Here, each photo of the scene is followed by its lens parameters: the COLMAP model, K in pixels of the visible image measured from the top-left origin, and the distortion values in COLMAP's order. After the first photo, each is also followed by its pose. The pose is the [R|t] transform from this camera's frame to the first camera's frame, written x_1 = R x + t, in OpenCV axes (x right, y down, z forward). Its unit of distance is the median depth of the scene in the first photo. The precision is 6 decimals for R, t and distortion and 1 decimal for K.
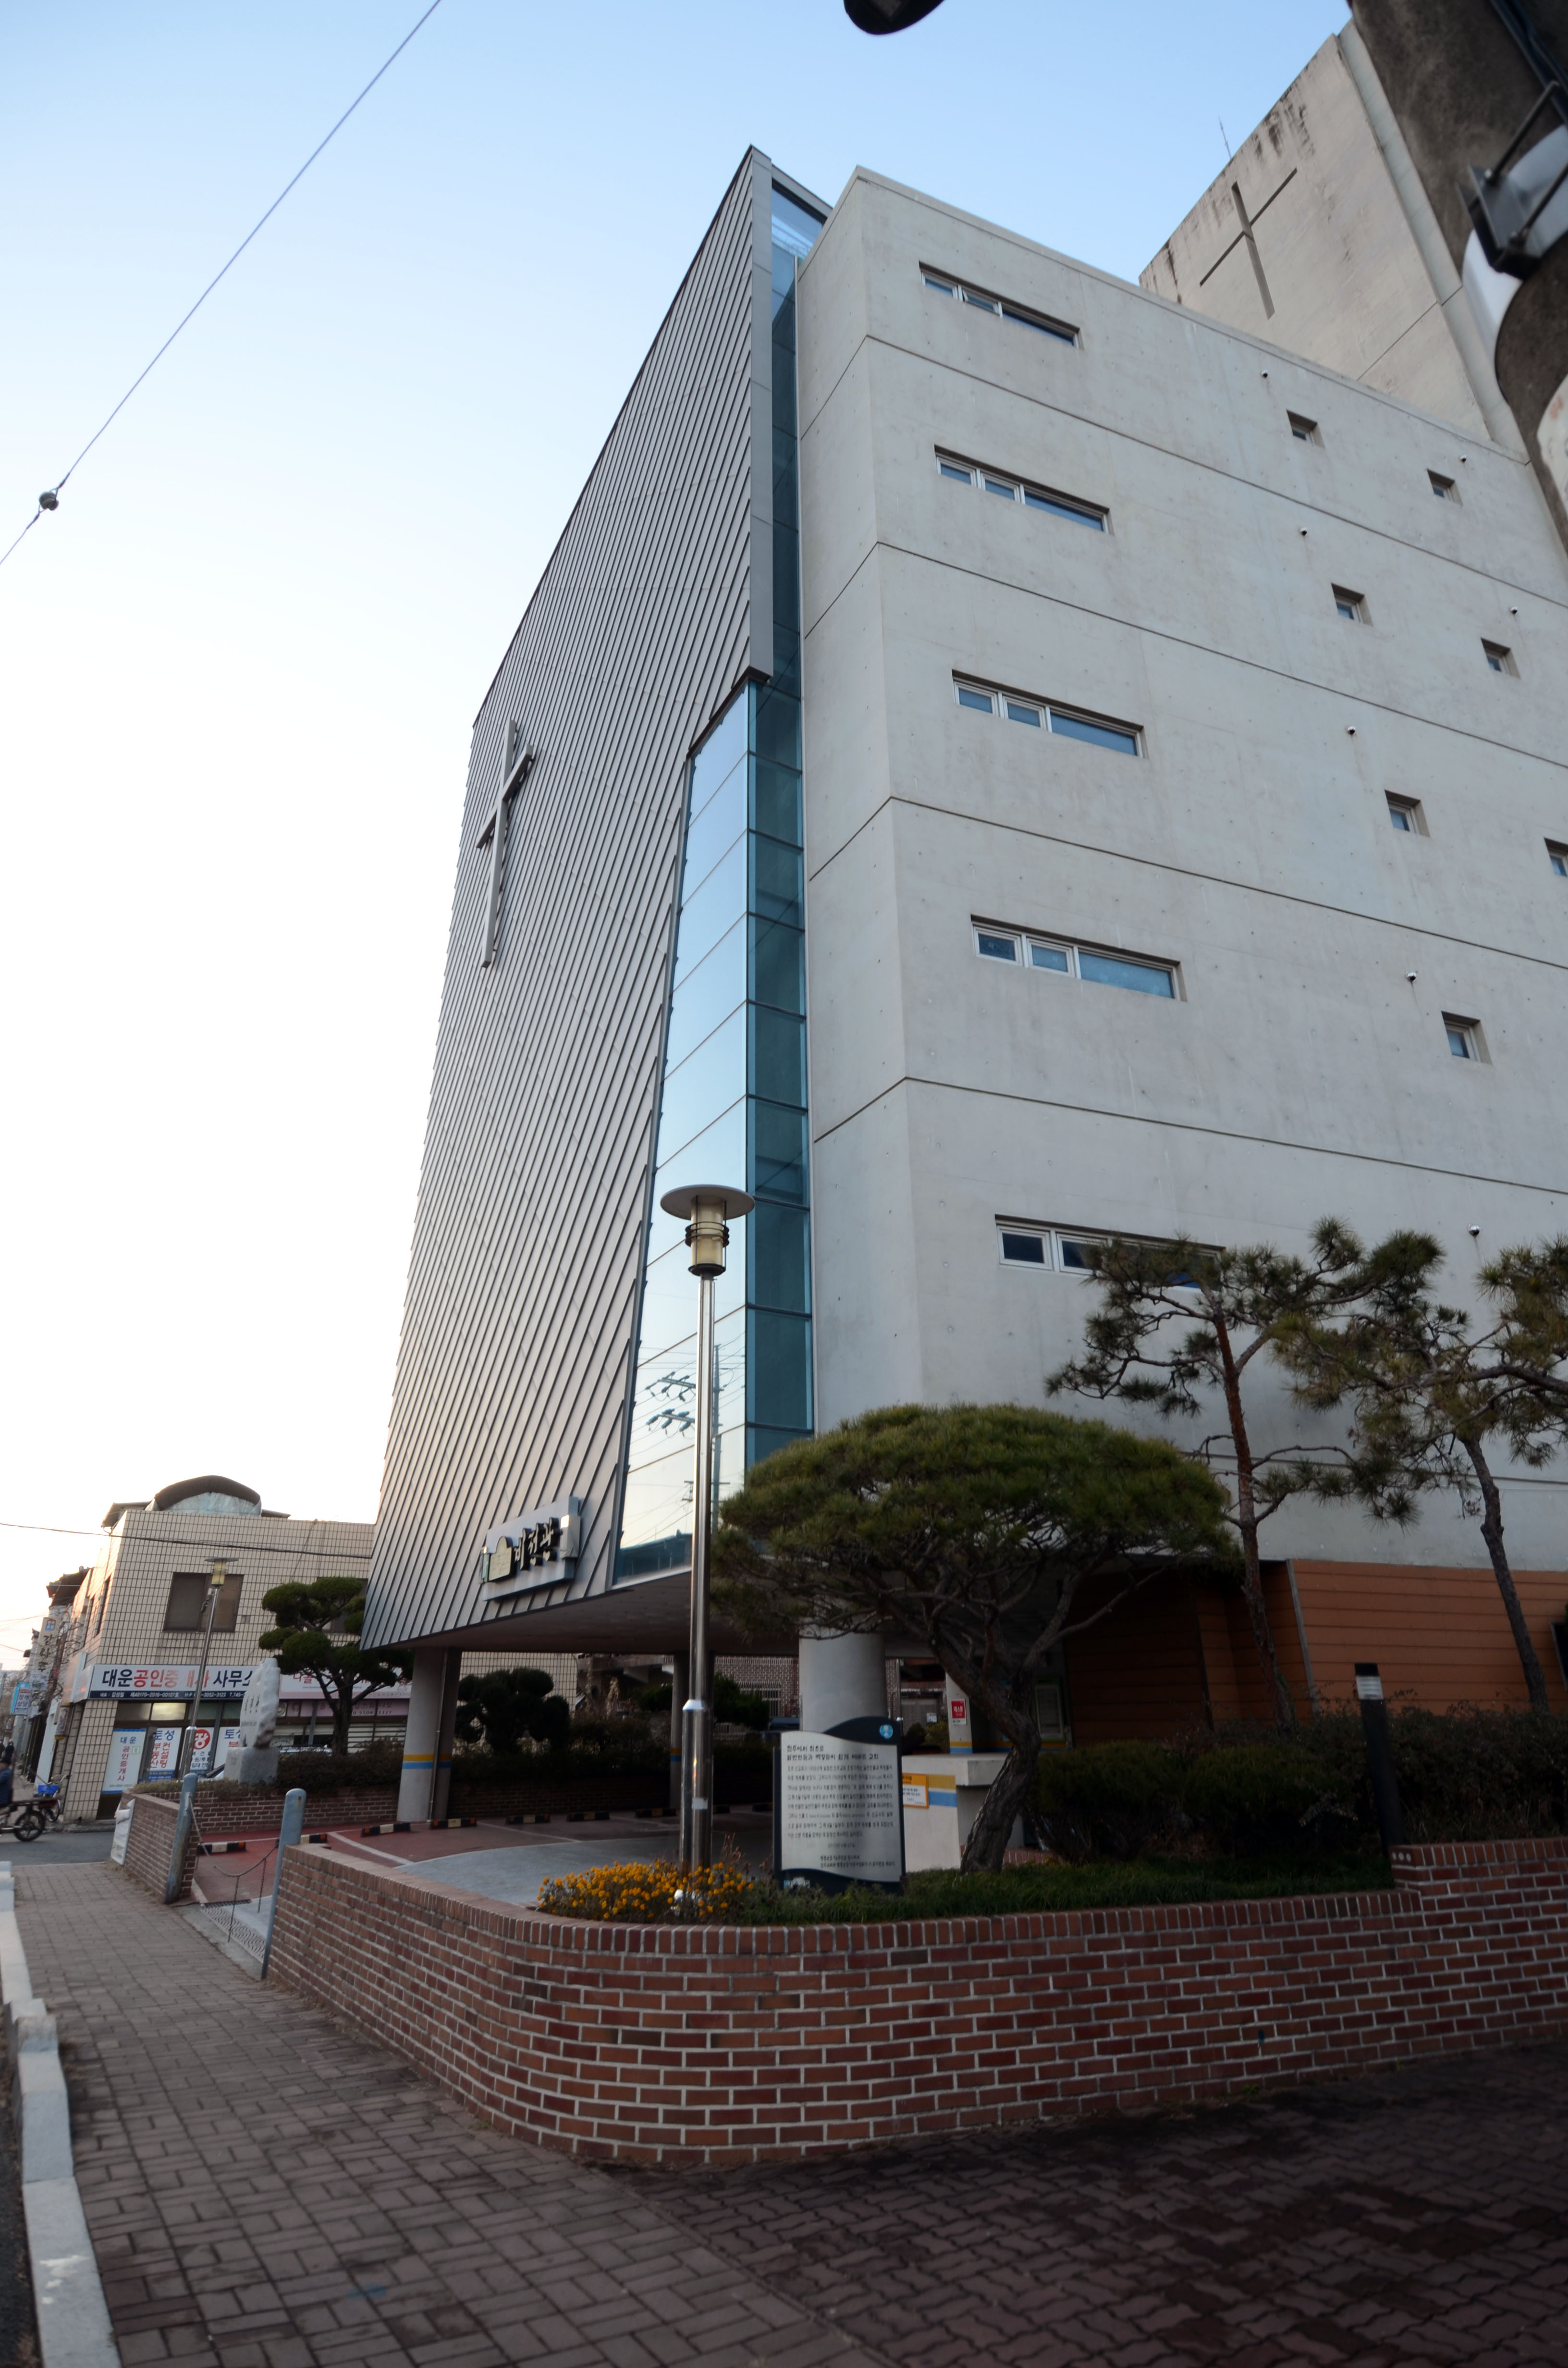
lens RADIAL K [[1223.5, 0, 789.1], [0, 1223.5, 1123.8], [0, 0, 1]] dist [0.016119, -0.029654]
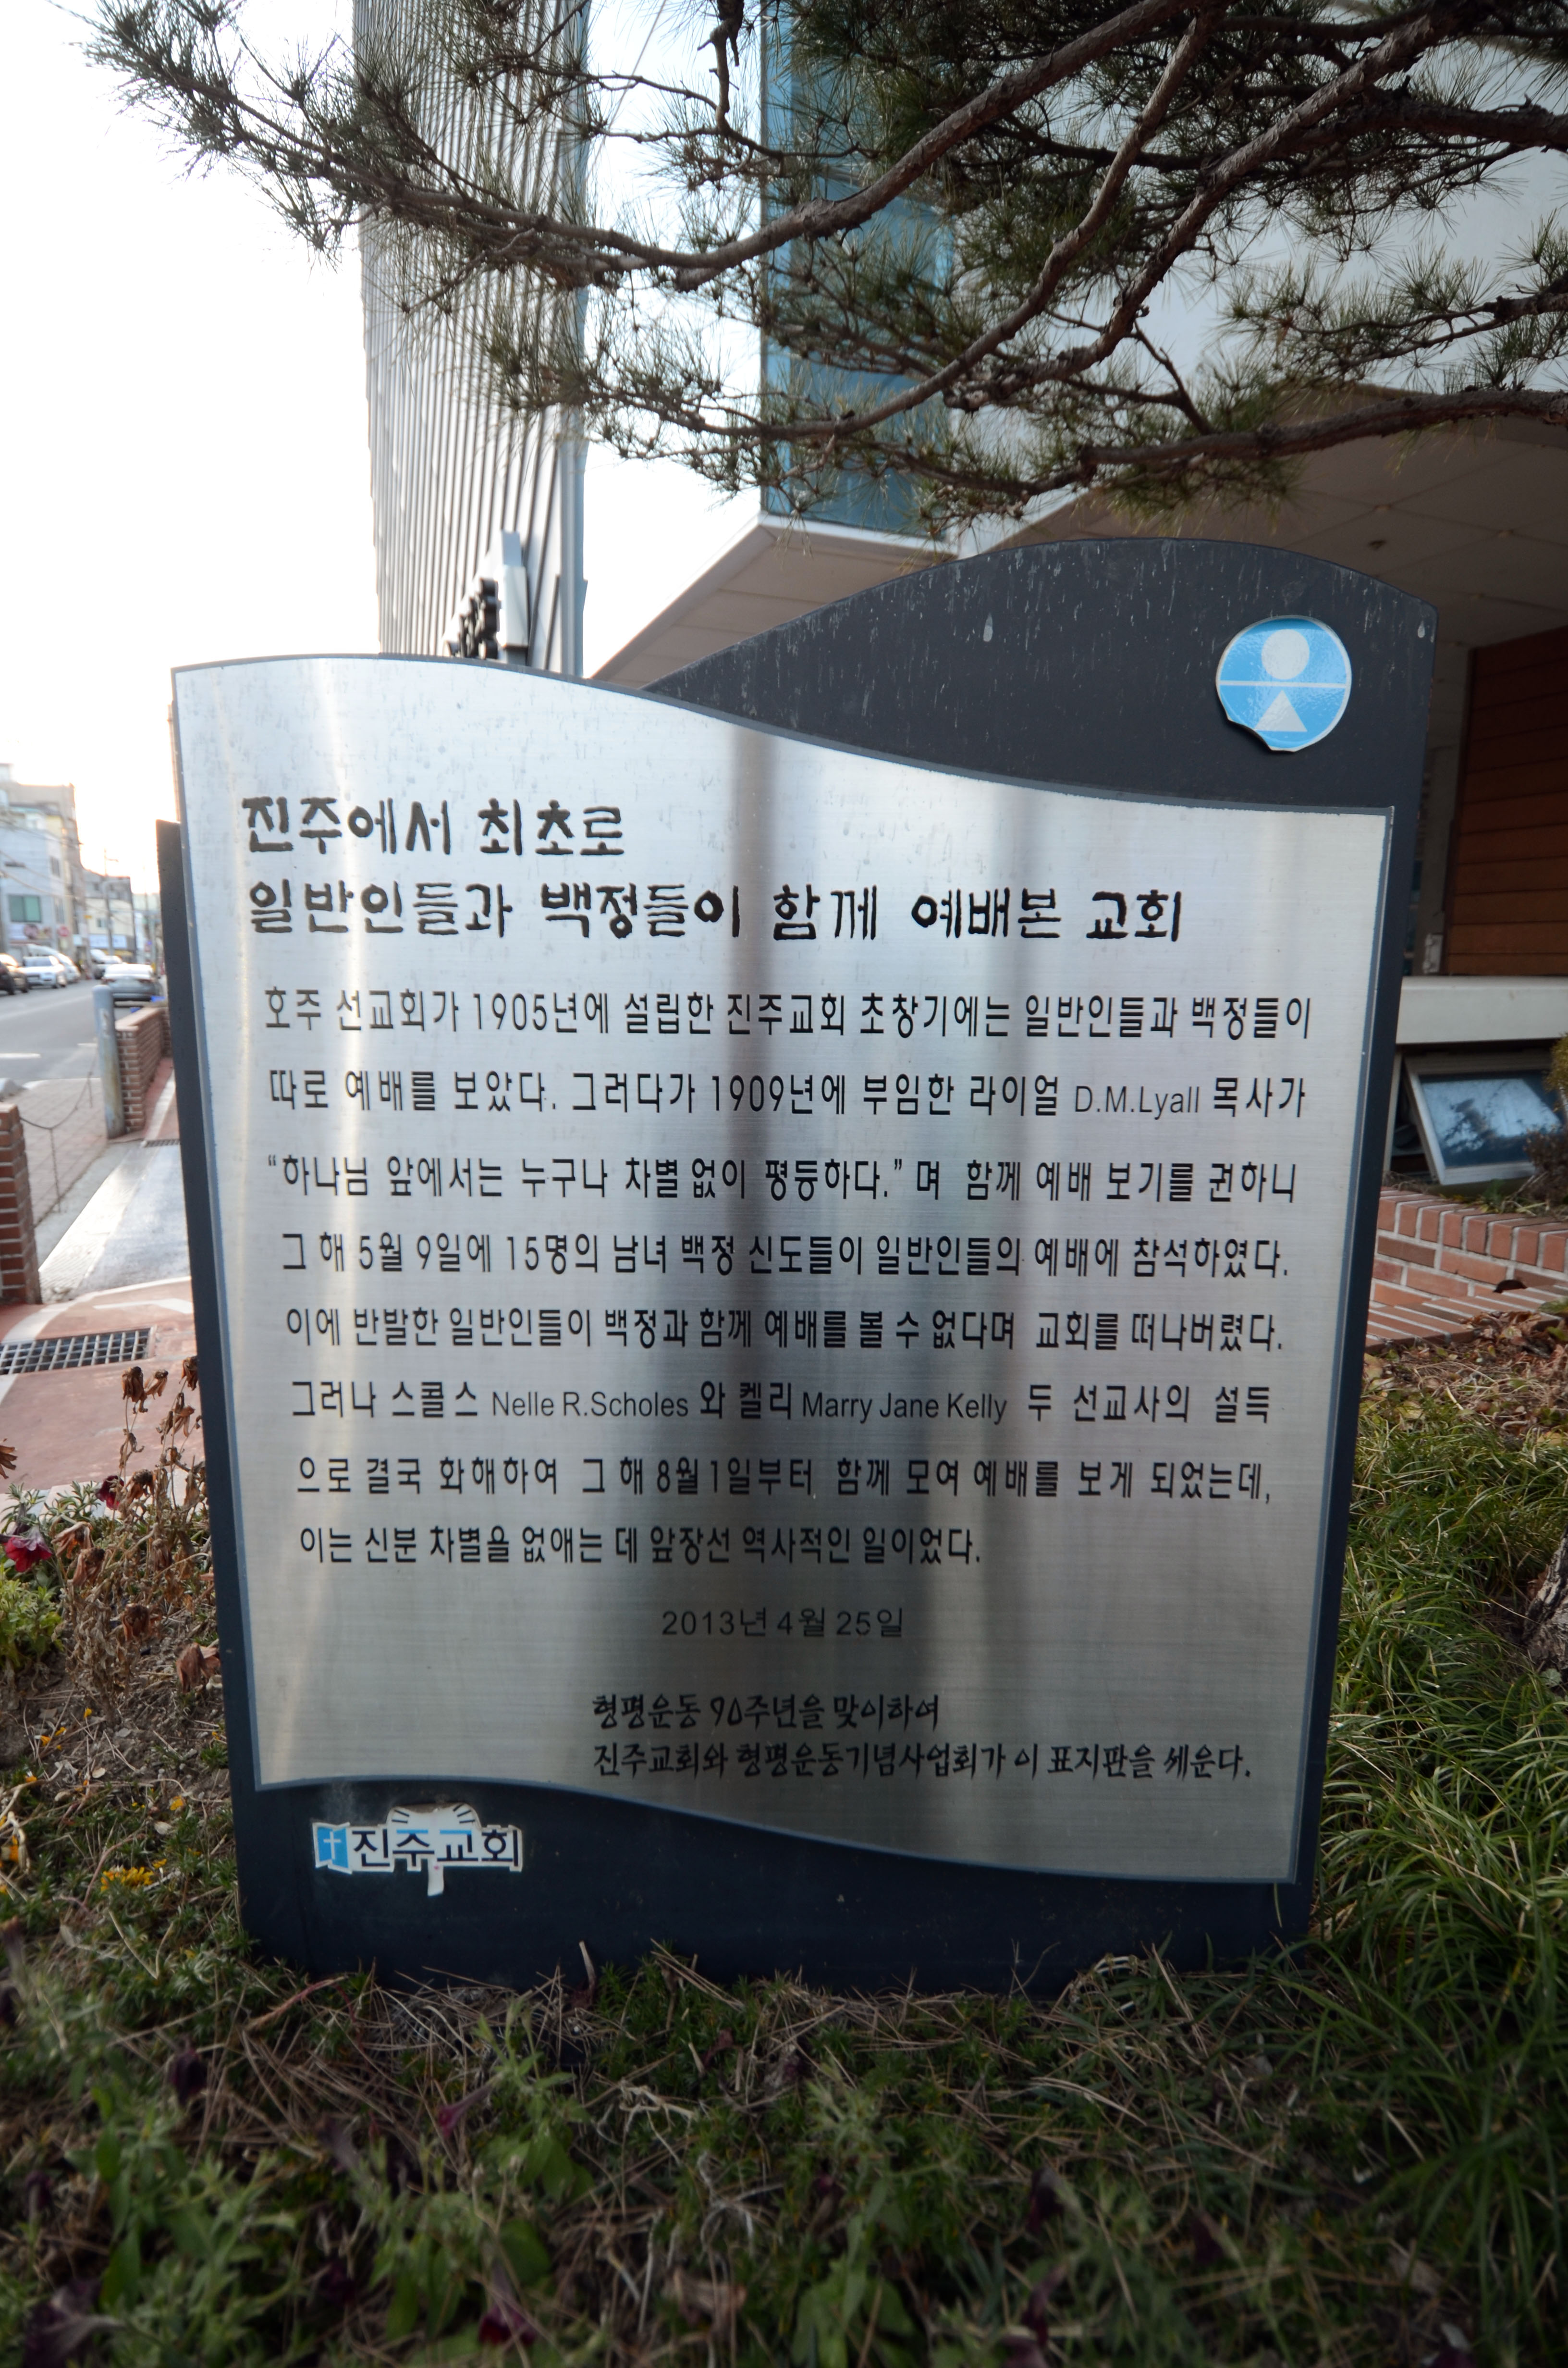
lens RADIAL K [[1223.5, 0, 789.1], [0, 1223.5, 1123.8], [0, 0, 1]] dist [0.016119, -0.029654]
pose [[0.989776, 0.024779, -0.140460, 0.054599], [0.058235, 0.828761, 0.556564, 0.469708], [0.130199, -0.559054, 0.818845, 0.898180]]
